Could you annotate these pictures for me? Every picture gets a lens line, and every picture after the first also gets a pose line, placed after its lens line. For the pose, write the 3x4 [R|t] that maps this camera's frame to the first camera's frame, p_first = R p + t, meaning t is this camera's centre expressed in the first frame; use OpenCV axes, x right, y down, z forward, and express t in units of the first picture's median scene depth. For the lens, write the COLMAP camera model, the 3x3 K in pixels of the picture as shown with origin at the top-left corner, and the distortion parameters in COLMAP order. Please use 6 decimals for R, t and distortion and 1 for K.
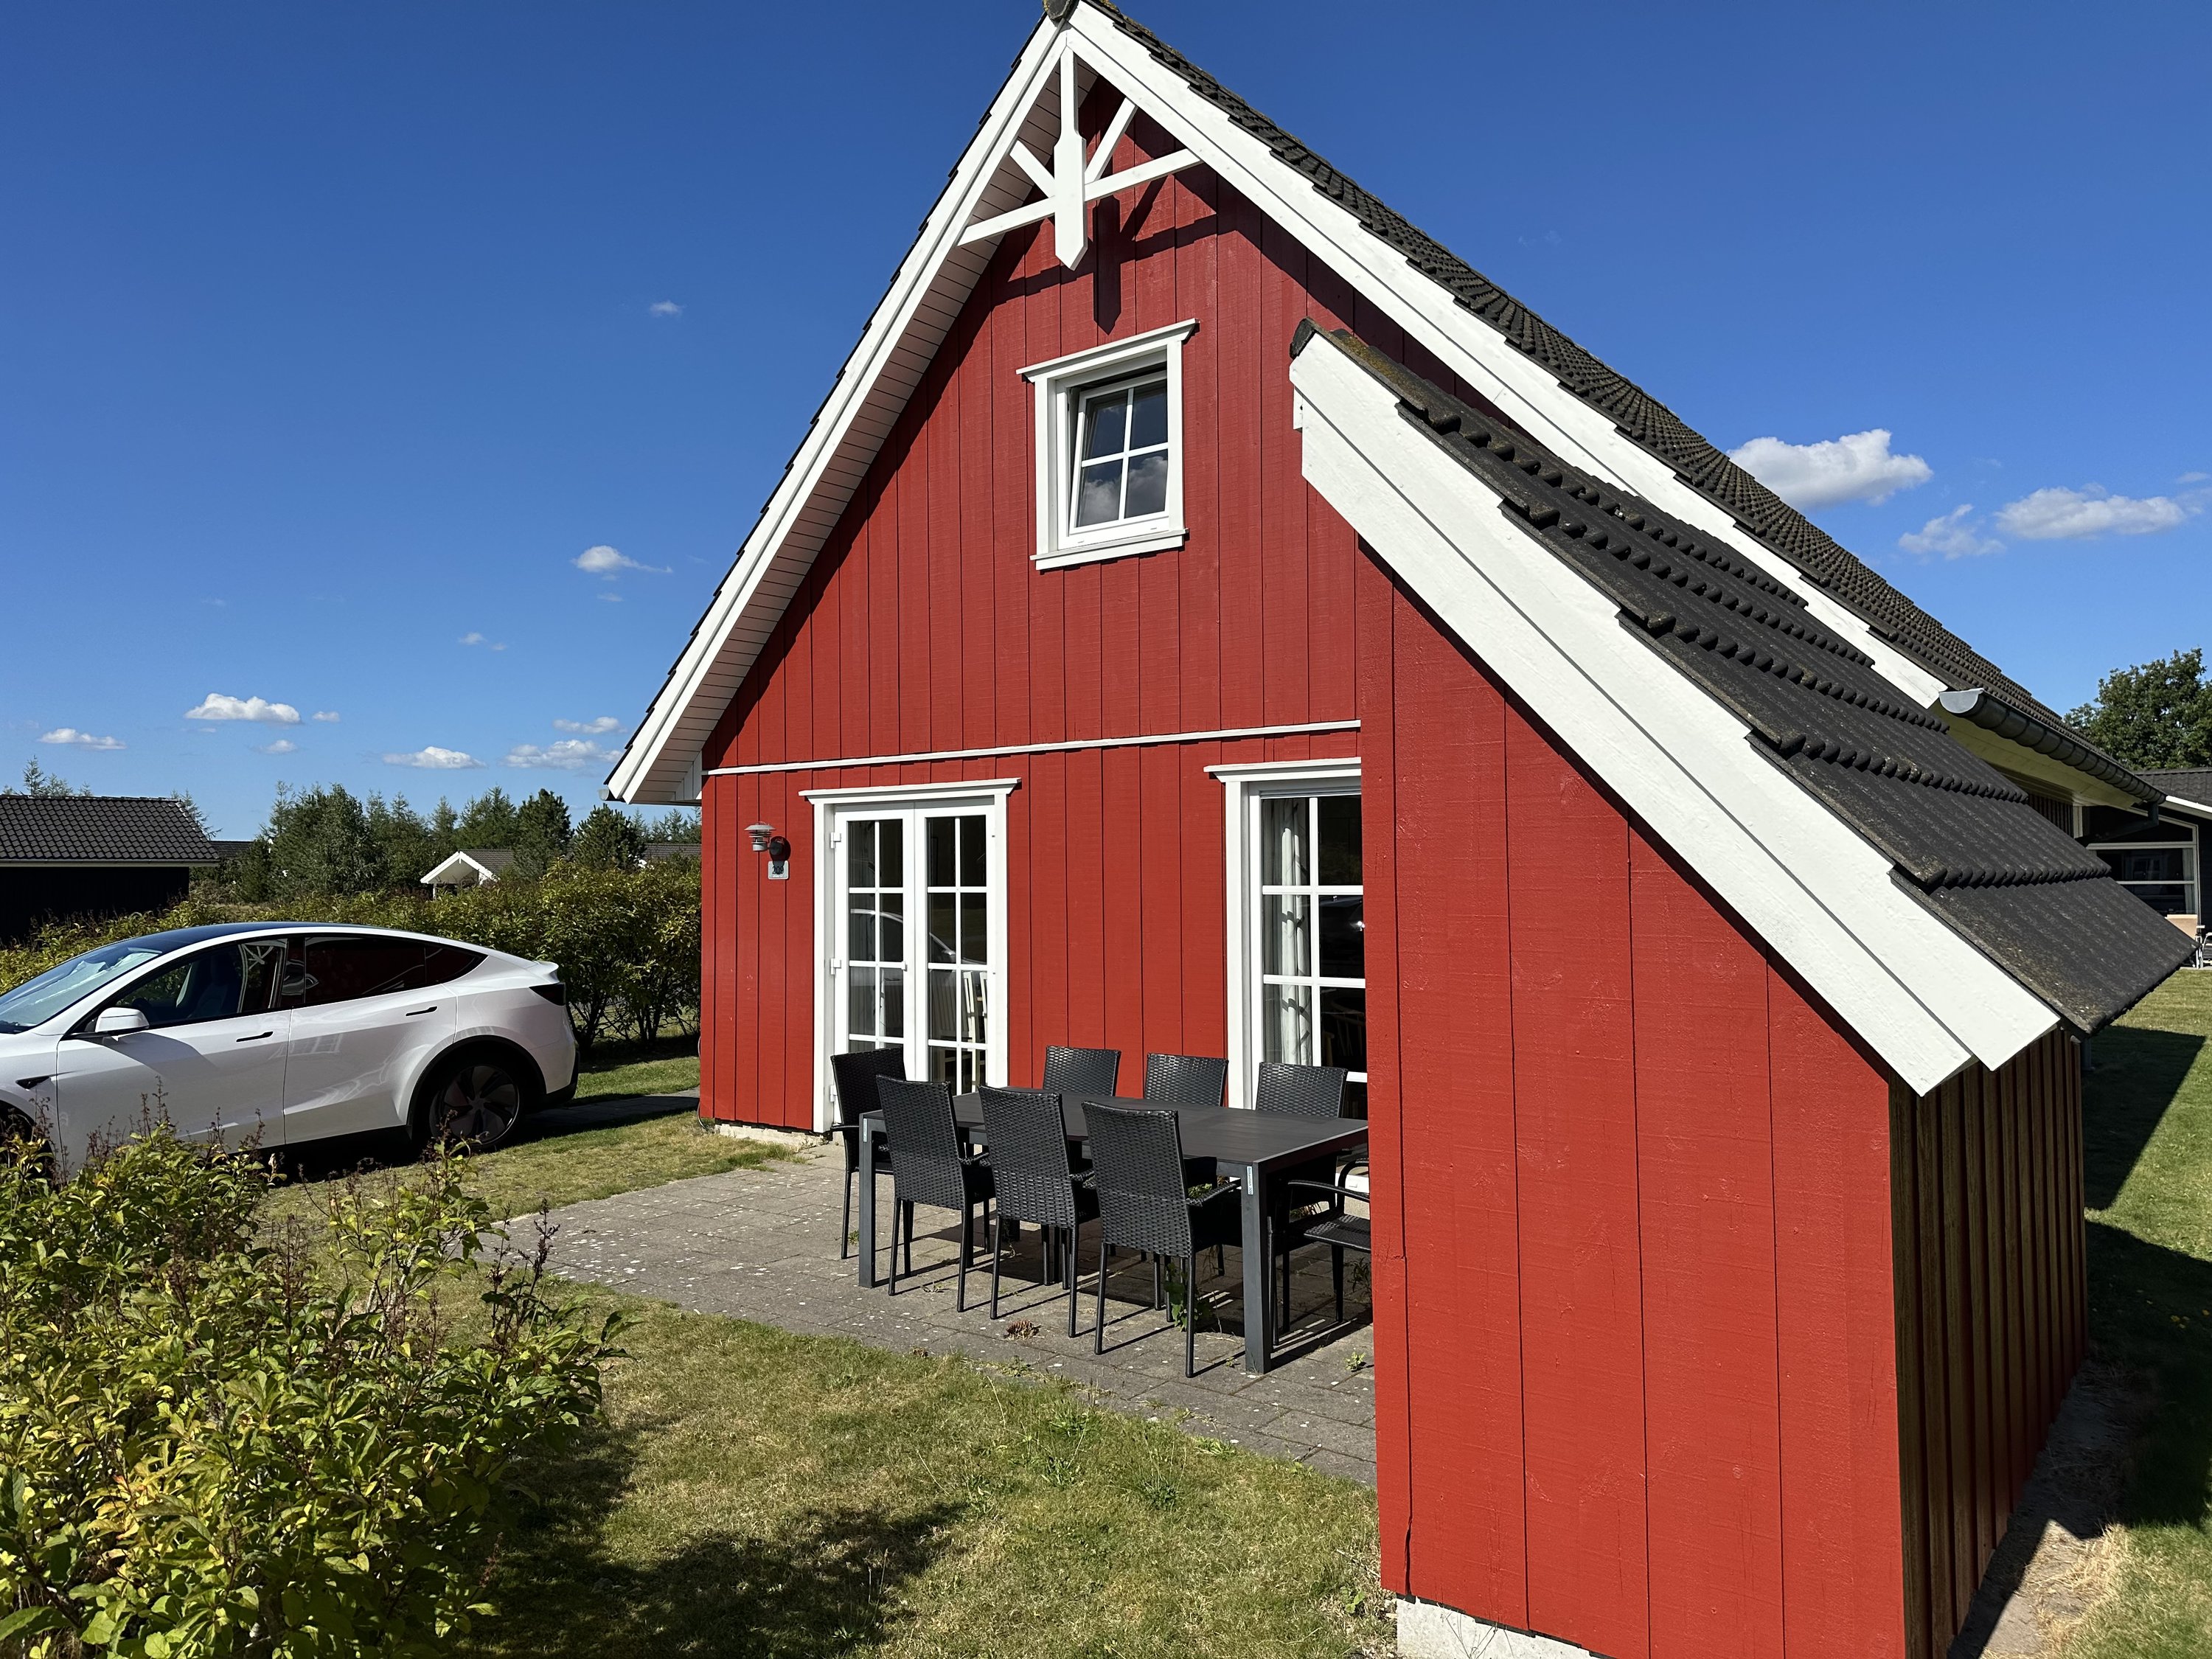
lens RADIAL K [[1542.6, 0, 1106.0], [0, 1542.6, 829.5], [0, 0, 1]] dist [0.005042, -0.003772]
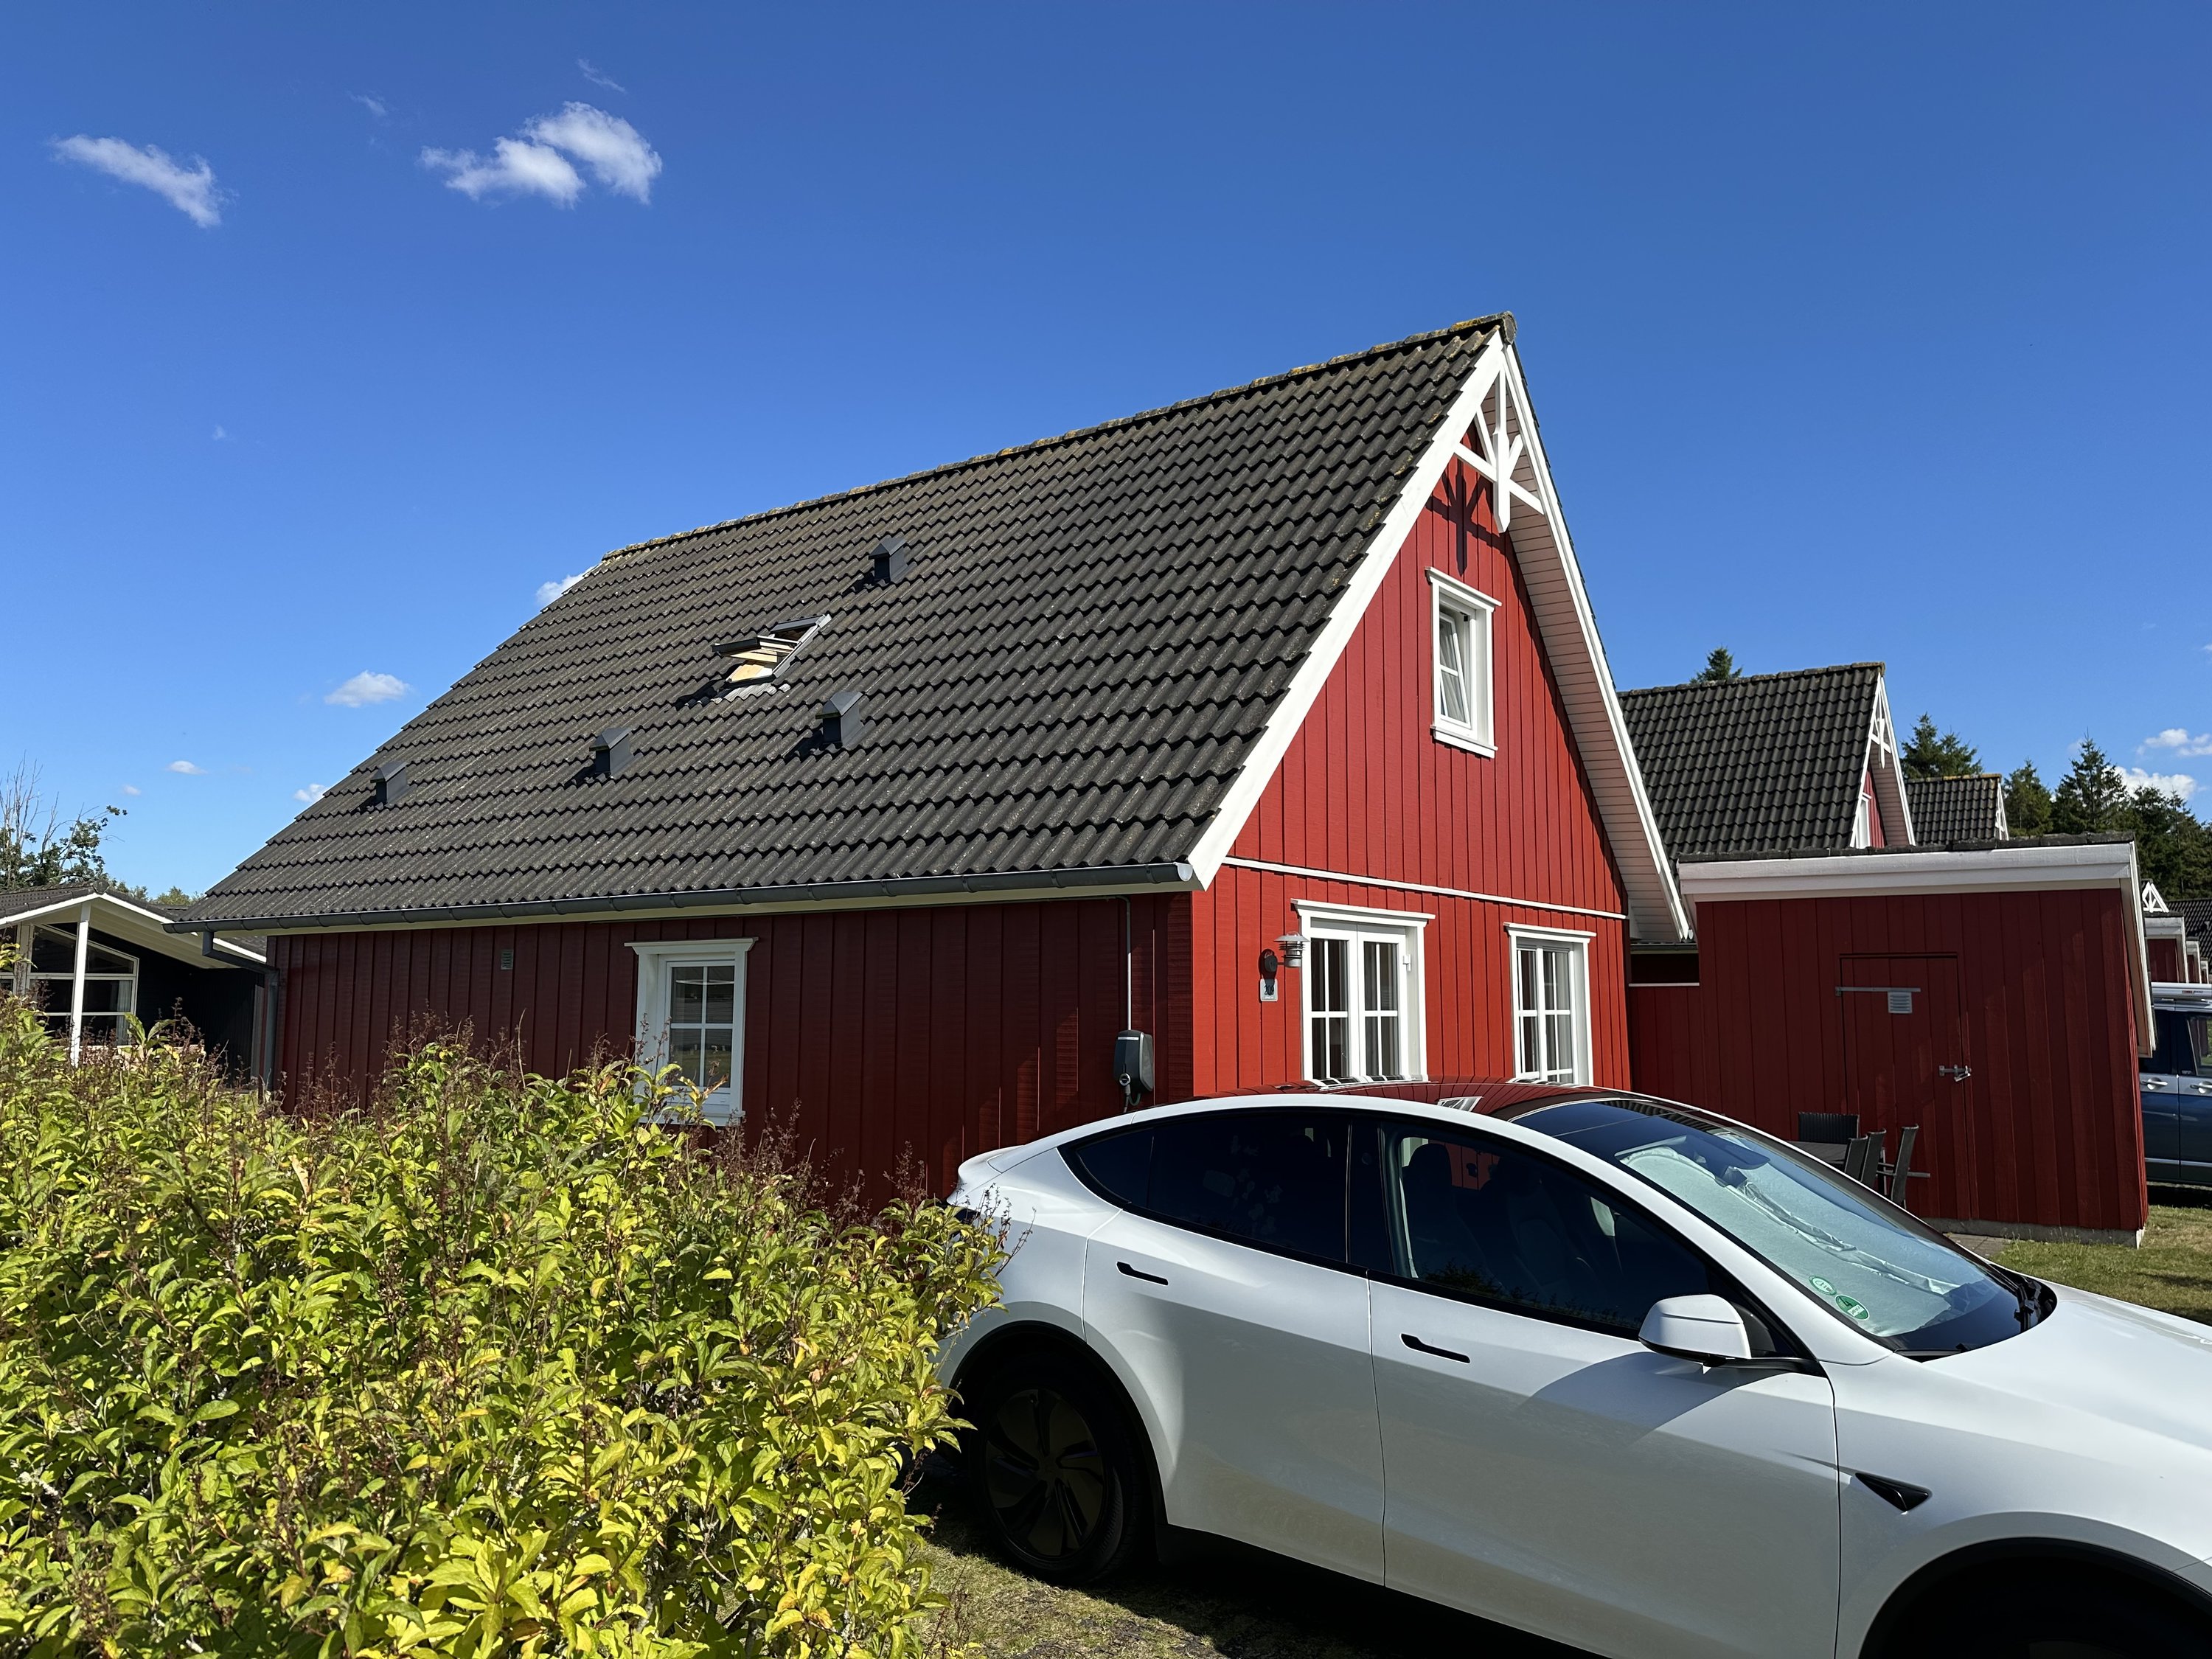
lens RADIAL K [[1542.6, 0, 1106.0], [0, 1542.6, 829.5], [0, 0, 1]] dist [0.005042, -0.003772]
pose [[-0.026235, 0.119990, 0.992428, -1.115321], [-0.033746, 0.992098, -0.120843, 0.046960], [-0.999086, -0.036661, -0.021979, 1.190631]]
